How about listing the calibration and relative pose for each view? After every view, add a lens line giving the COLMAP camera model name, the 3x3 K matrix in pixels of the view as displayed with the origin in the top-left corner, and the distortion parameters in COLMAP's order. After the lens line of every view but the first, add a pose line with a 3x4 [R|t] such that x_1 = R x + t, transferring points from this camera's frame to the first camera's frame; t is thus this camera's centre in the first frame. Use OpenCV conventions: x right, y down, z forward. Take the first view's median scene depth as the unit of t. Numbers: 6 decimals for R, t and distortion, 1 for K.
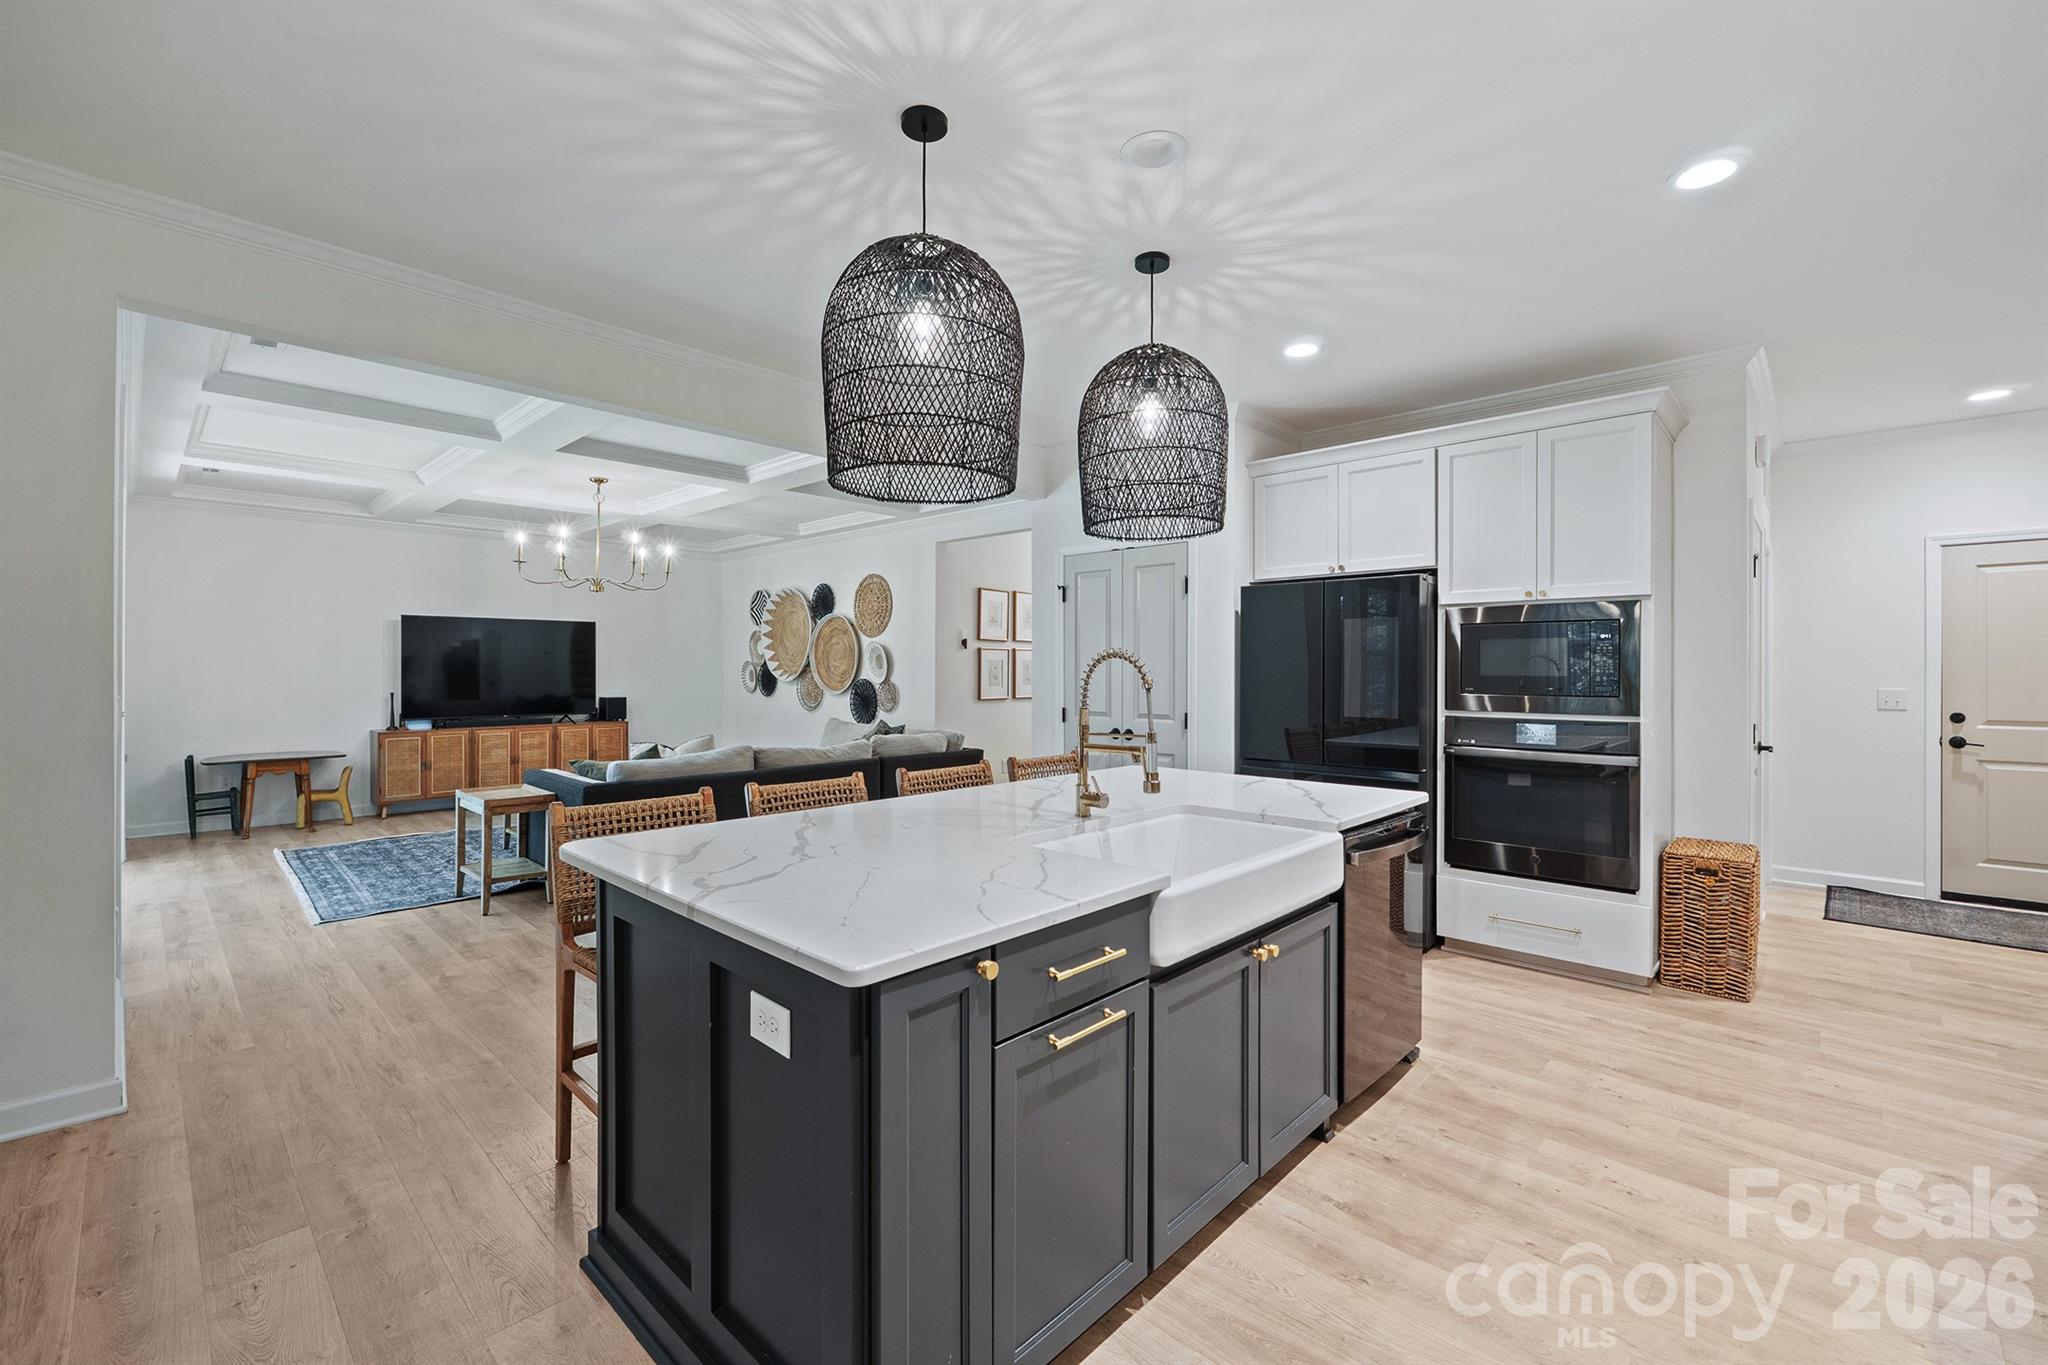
lens RADIAL K [[853.8, 0, 1033.3], [0, 853.8, 672.7], [0, 0, 1]] dist [0.000328, -0.000168]
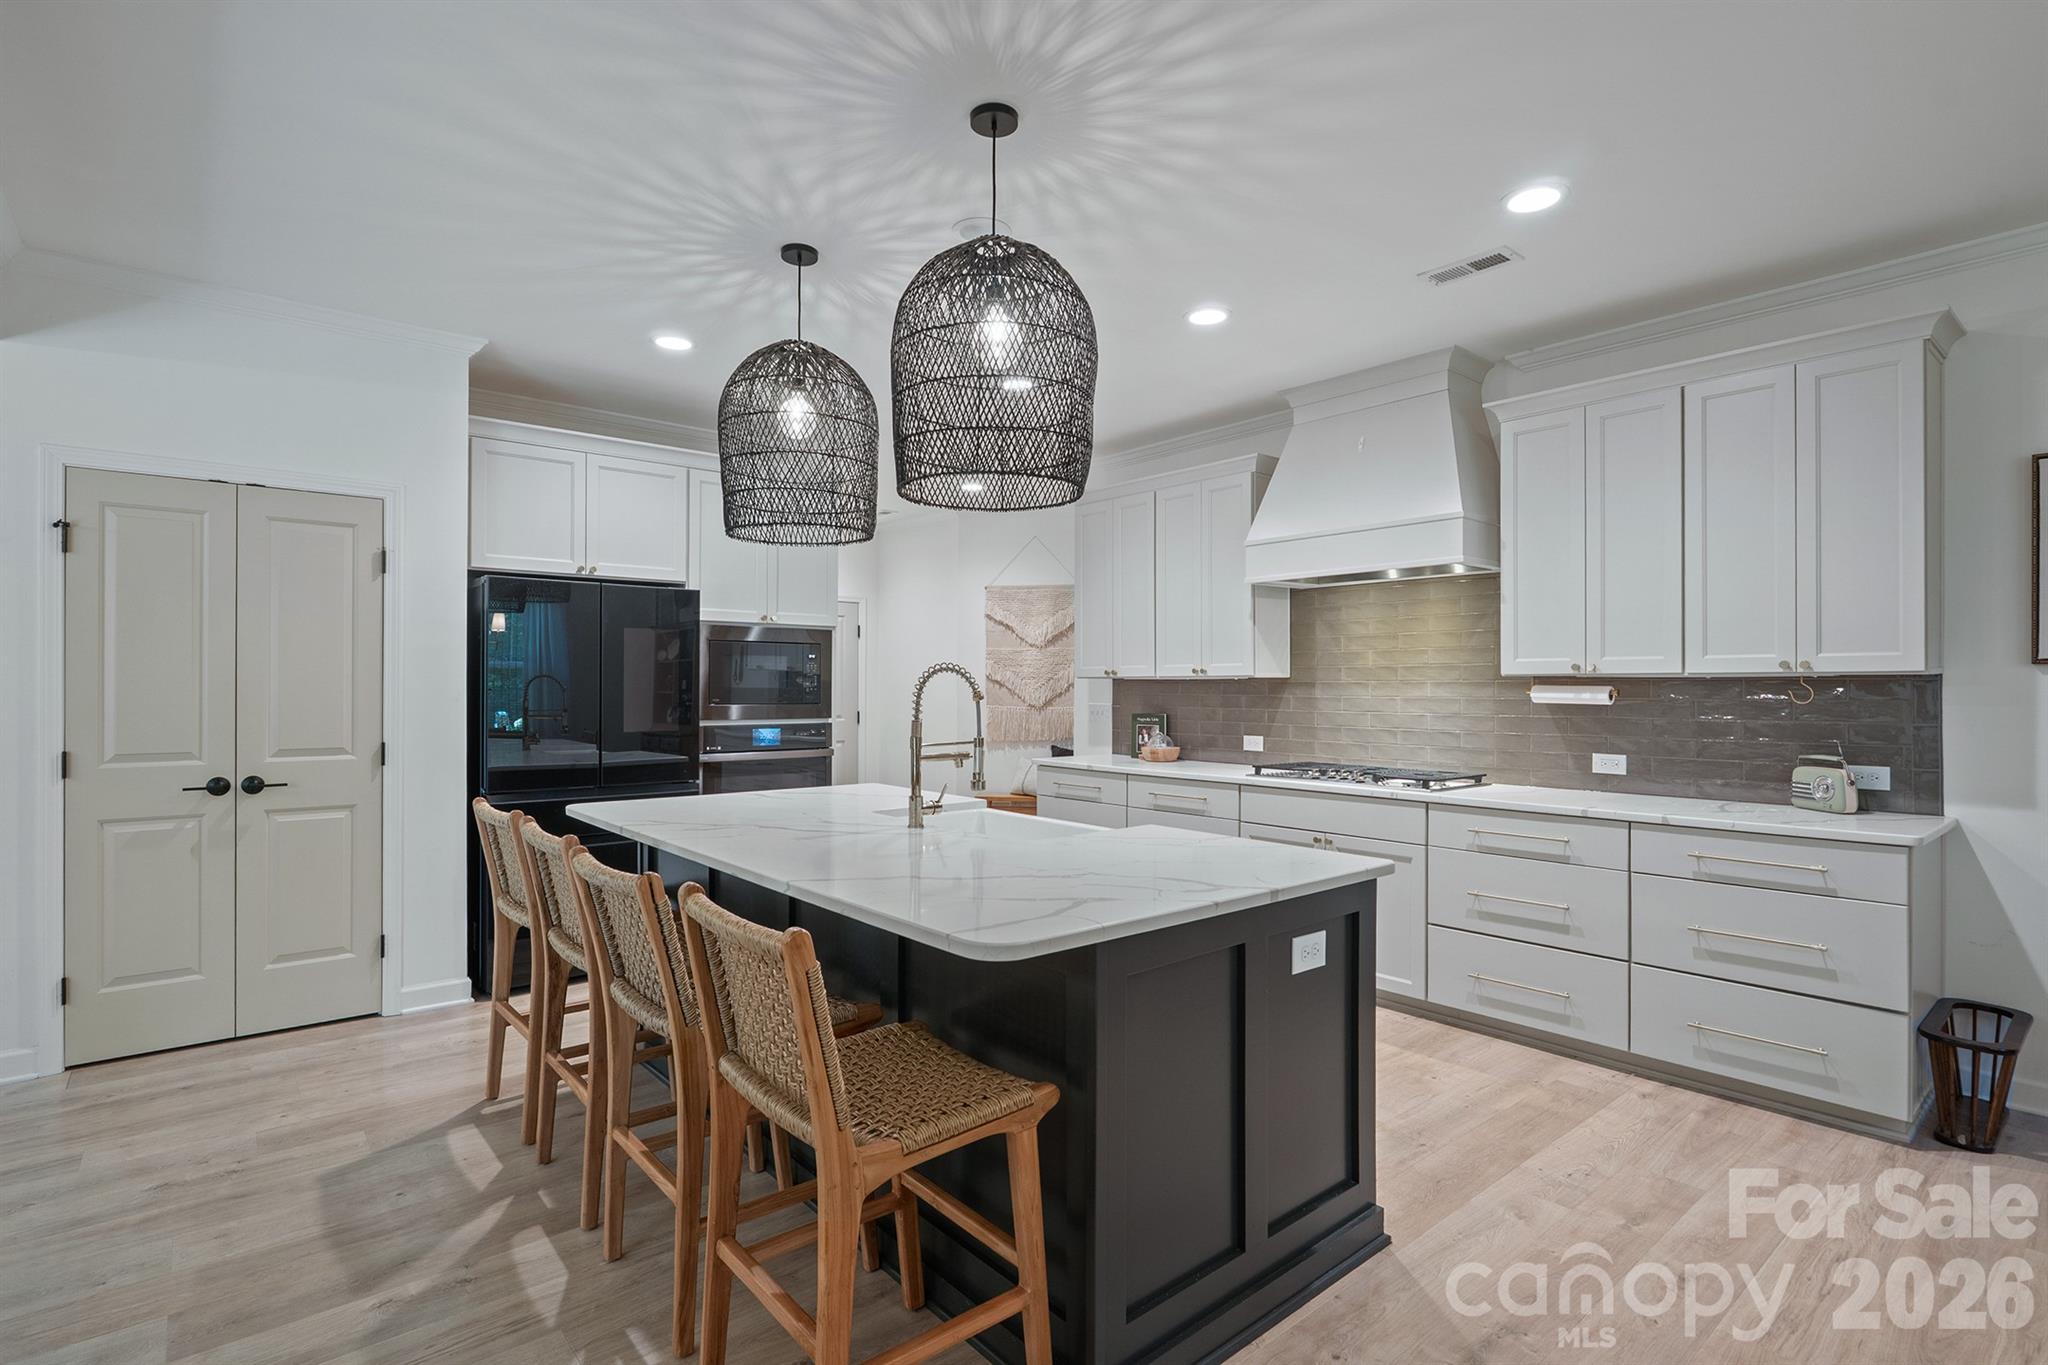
lens RADIAL K [[983.1, 0, 1024.0], [0, 983.1, 682.5], [0, 0, 1]] dist [-0.003799, -0.000002]
pose [[0.128311, 0.002728, 0.991730, -0.892390], [0.001126, 0.999995, -0.002897, 0.001337], [-0.991733, 0.001489, 0.128308, 0.596416]]
